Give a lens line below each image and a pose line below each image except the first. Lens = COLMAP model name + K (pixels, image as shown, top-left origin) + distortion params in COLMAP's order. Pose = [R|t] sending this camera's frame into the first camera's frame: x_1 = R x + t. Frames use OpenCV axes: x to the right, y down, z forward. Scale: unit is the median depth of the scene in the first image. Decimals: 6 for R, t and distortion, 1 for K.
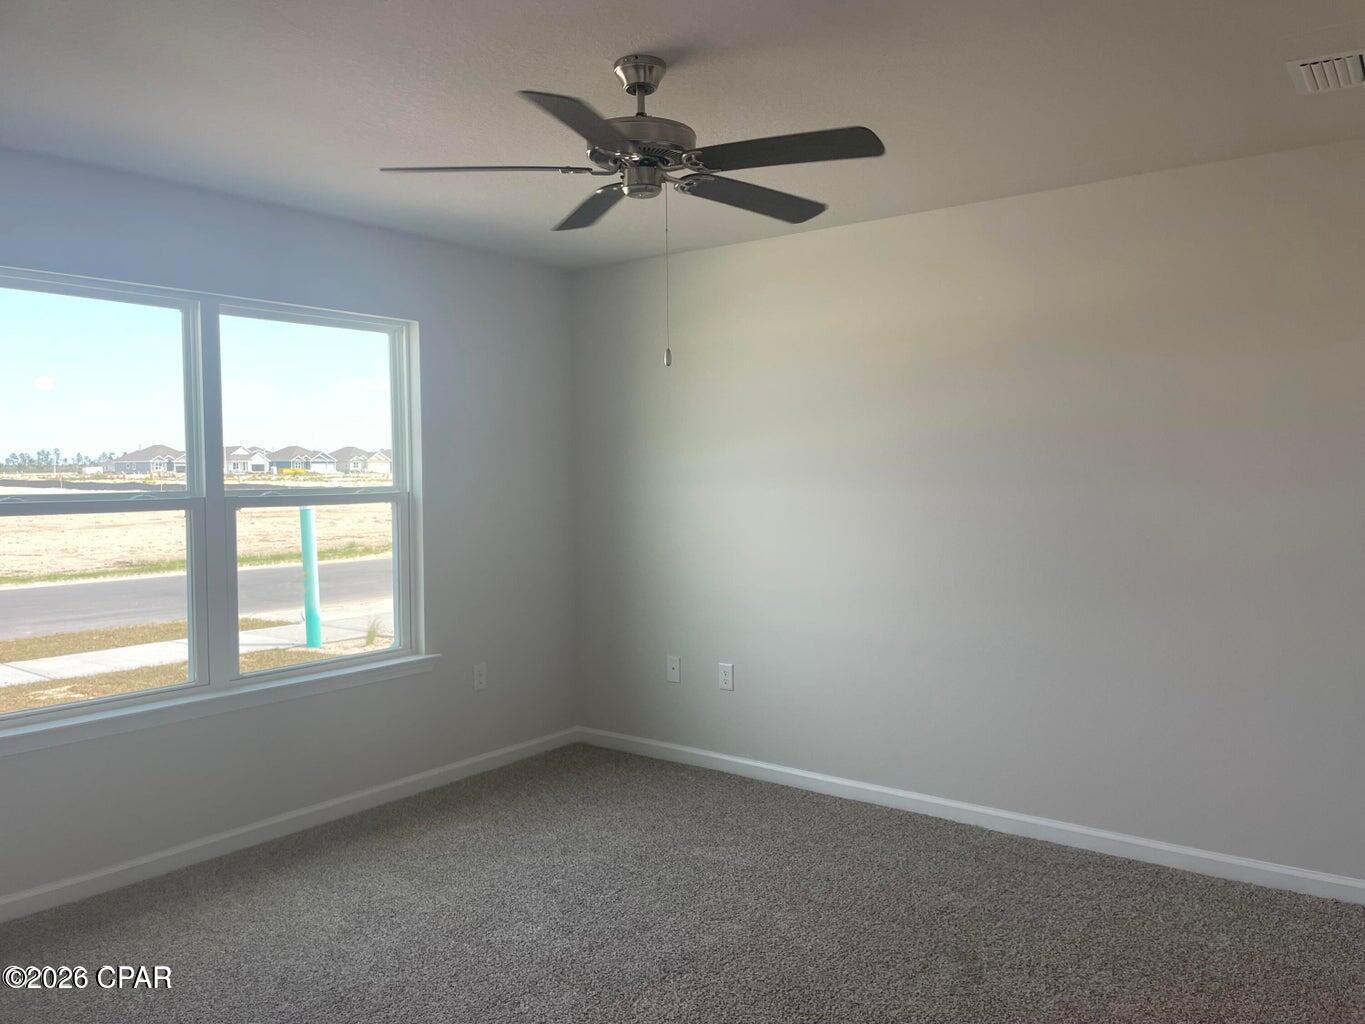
lens RADIAL K [[1058.2, 0, 708.3], [0, 1058.2, 505.4], [0, 0, 1]] dist [0.095185, -0.123905]
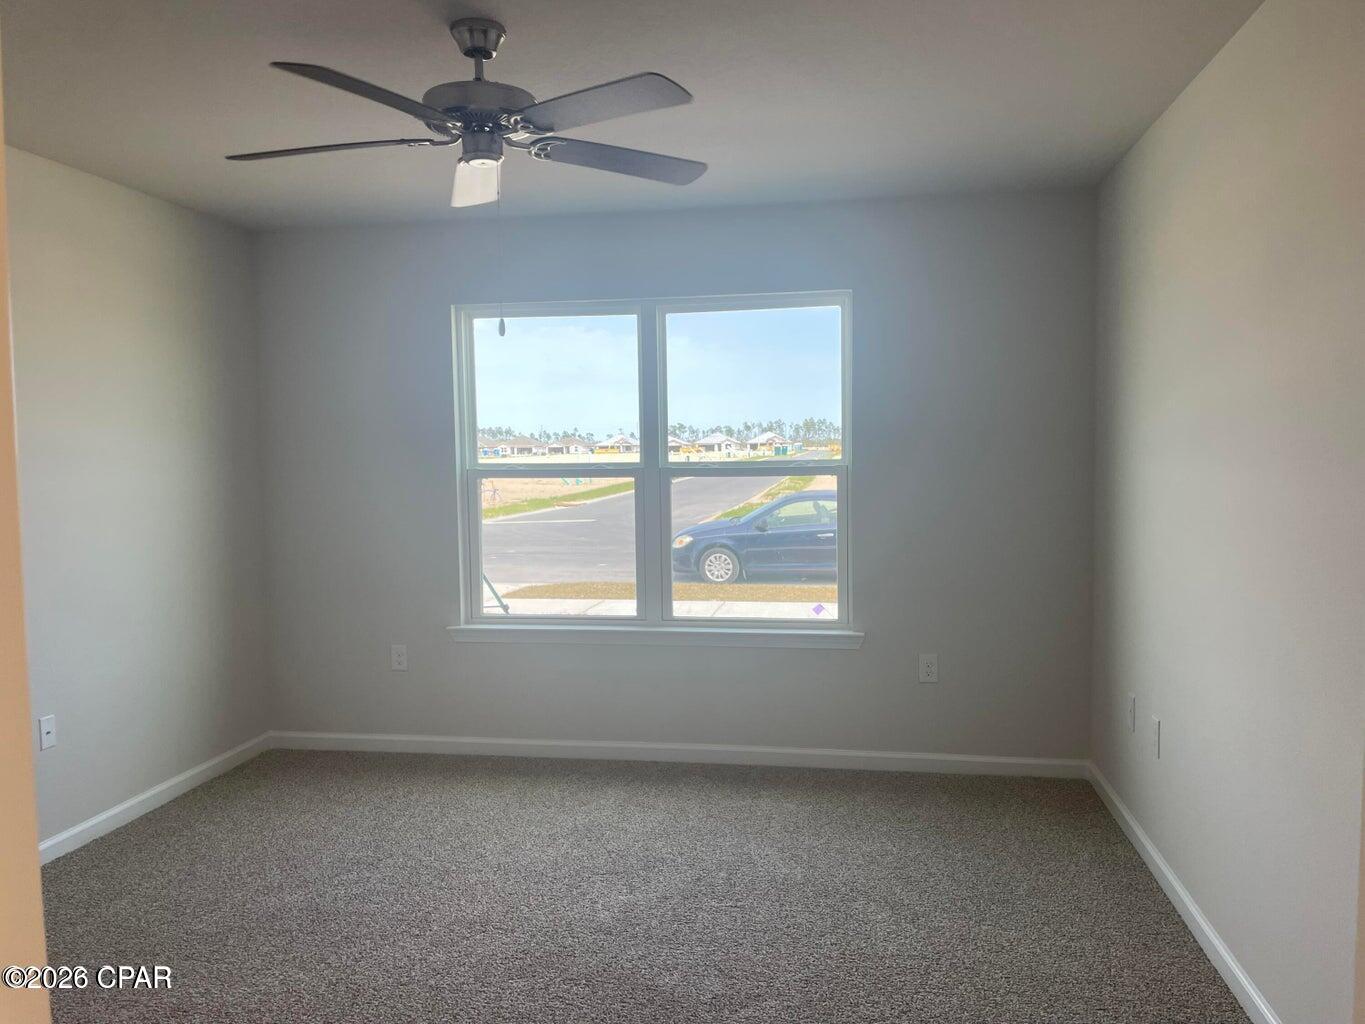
lens RADIAL K [[1058.2, 0, 688.1], [0, 1058.2, 508.5], [0, 0, 1]] dist [0.095185, -0.123905]
pose [[0.443587, 0.051953, -0.894724, 0.600806], [-0.025310, 0.998646, 0.045439, -0.015172], [0.895874, 0.002489, 0.444301, 0.484698]]
